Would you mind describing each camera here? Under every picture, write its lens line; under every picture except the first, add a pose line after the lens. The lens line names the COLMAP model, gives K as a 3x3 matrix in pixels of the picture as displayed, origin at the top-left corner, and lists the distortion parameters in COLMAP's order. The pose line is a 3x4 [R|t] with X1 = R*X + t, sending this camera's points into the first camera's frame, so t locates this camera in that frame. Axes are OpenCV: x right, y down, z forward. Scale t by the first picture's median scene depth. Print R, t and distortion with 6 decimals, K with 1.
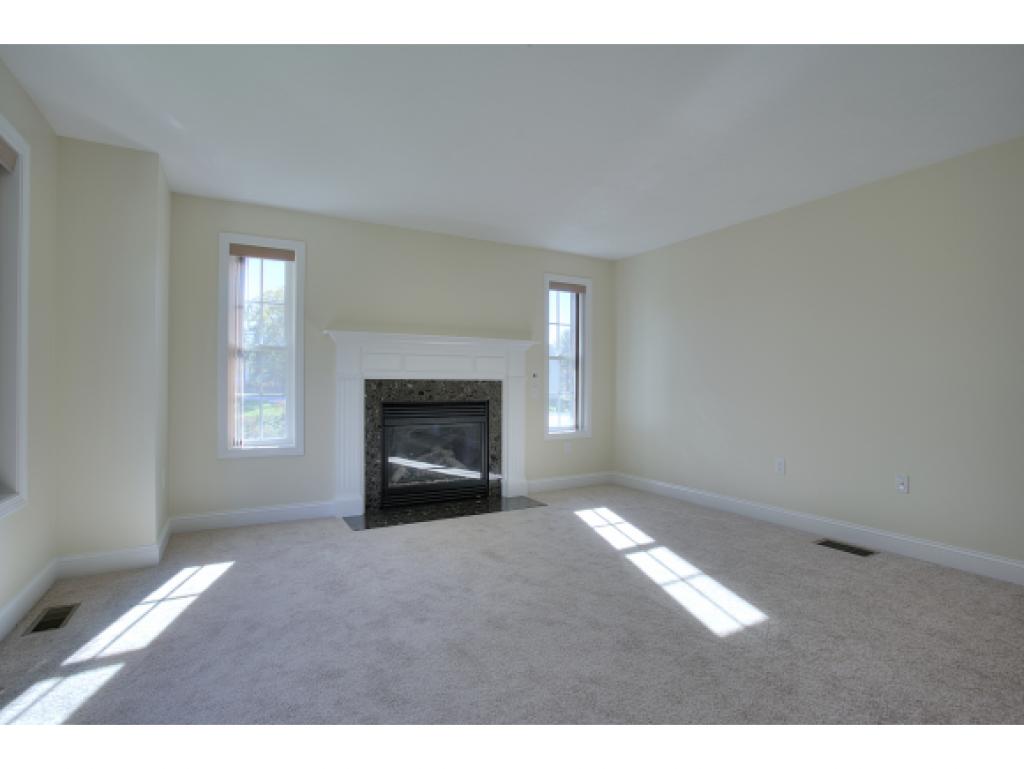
lens RADIAL K [[501.5, 0, 518.6], [0, 501.5, 382.8], [0, 0, 1]] dist [-0.044585, 0.000434]
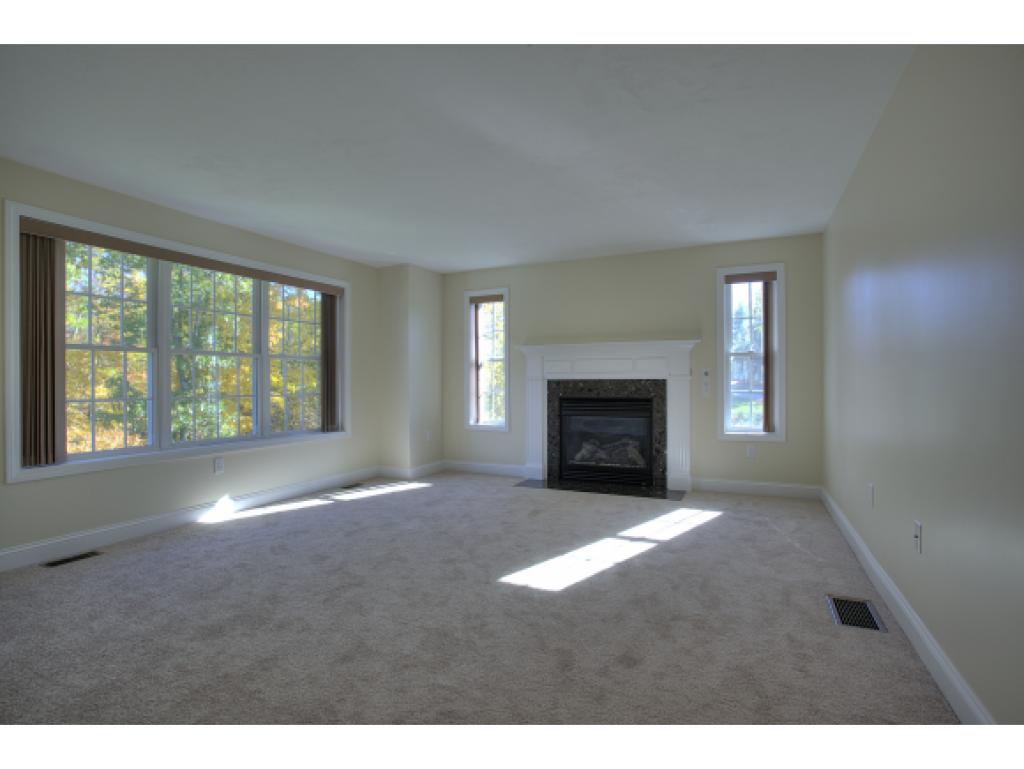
lens RADIAL K [[501.5, 0, 518.6], [0, 501.5, 382.8], [0, 0, 1]] dist [-0.044585, 0.000434]
pose [[0.576669, -0.009047, -0.816928, 0.726613], [0.007580, 0.999955, -0.005723, 0.007675], [0.816943, -0.002891, 0.576712, 0.148947]]
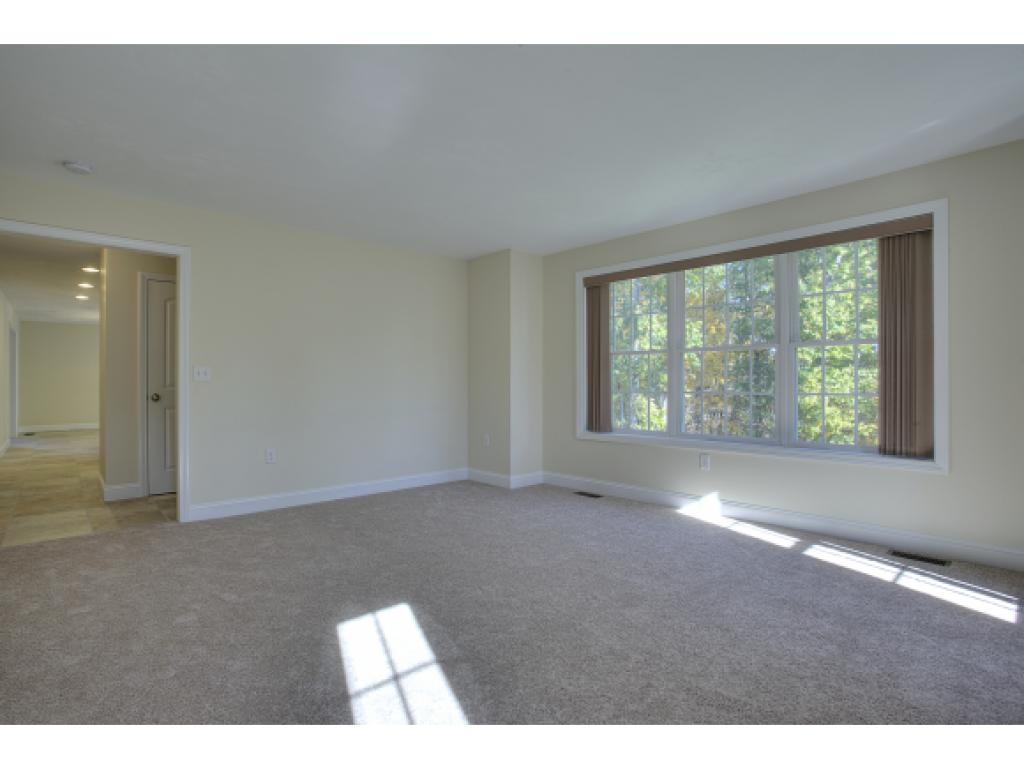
lens RADIAL K [[501.5, 0, 518.6], [0, 501.5, 382.8], [0, 0, 1]] dist [-0.044585, 0.000434]
pose [[-0.972898, -0.001177, -0.231231, 0.201924], [-0.001533, 0.999998, 0.001359, 0.005288], [0.231229, 0.001677, -0.972898, 1.039130]]
